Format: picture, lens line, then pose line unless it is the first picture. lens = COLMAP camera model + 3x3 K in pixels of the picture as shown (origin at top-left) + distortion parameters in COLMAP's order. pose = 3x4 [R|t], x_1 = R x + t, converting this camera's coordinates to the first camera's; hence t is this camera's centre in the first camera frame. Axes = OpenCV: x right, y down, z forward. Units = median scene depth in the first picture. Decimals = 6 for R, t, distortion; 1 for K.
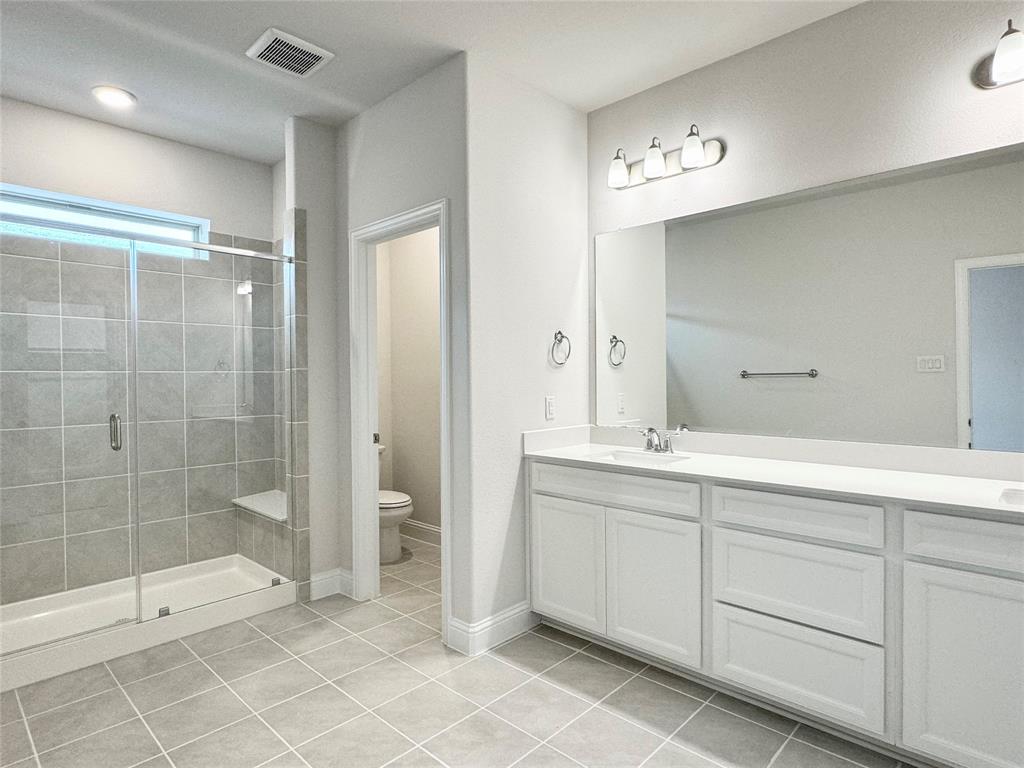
lens RADIAL K [[573.5, 0, 512.0], [0, 573.5, 384.0], [0, 0, 1]] dist [0.000965, 0.000051]
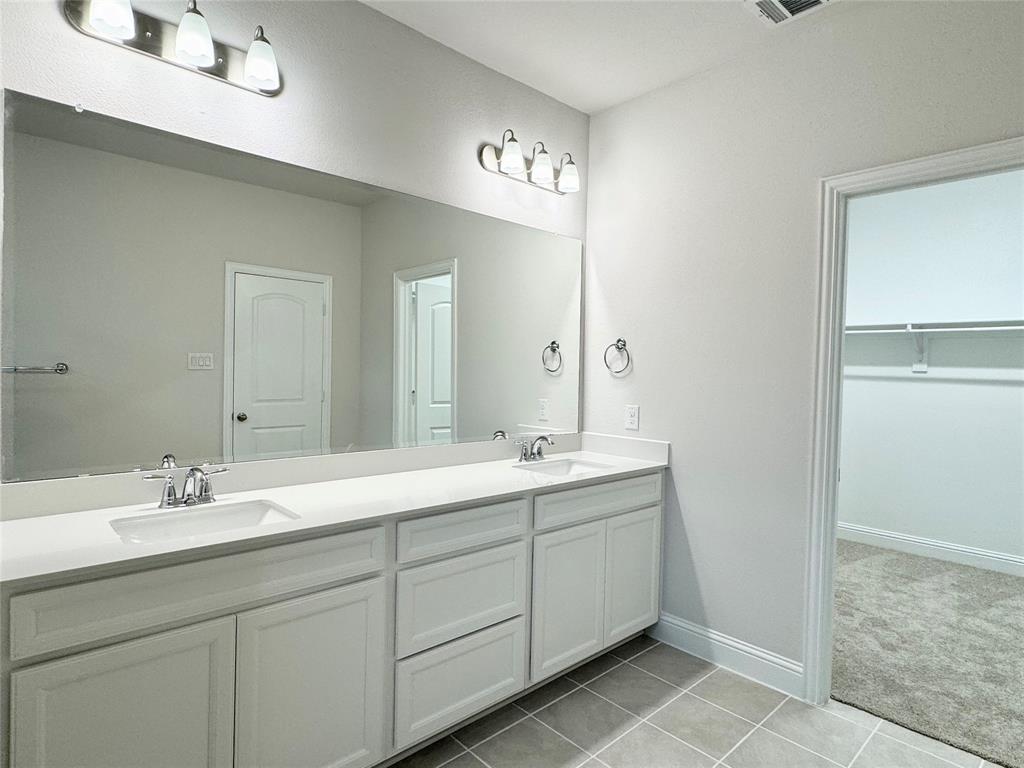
lens RADIAL K [[573.5, 0, 512.0], [0, 573.5, 384.0], [0, 0, 1]] dist [0.000965, 0.000051]
pose [[0.061398, -0.019312, 0.997927, -0.406477], [-0.009309, 0.999758, 0.019921, -0.036195], [-0.998070, -0.010512, 0.061203, 0.701229]]
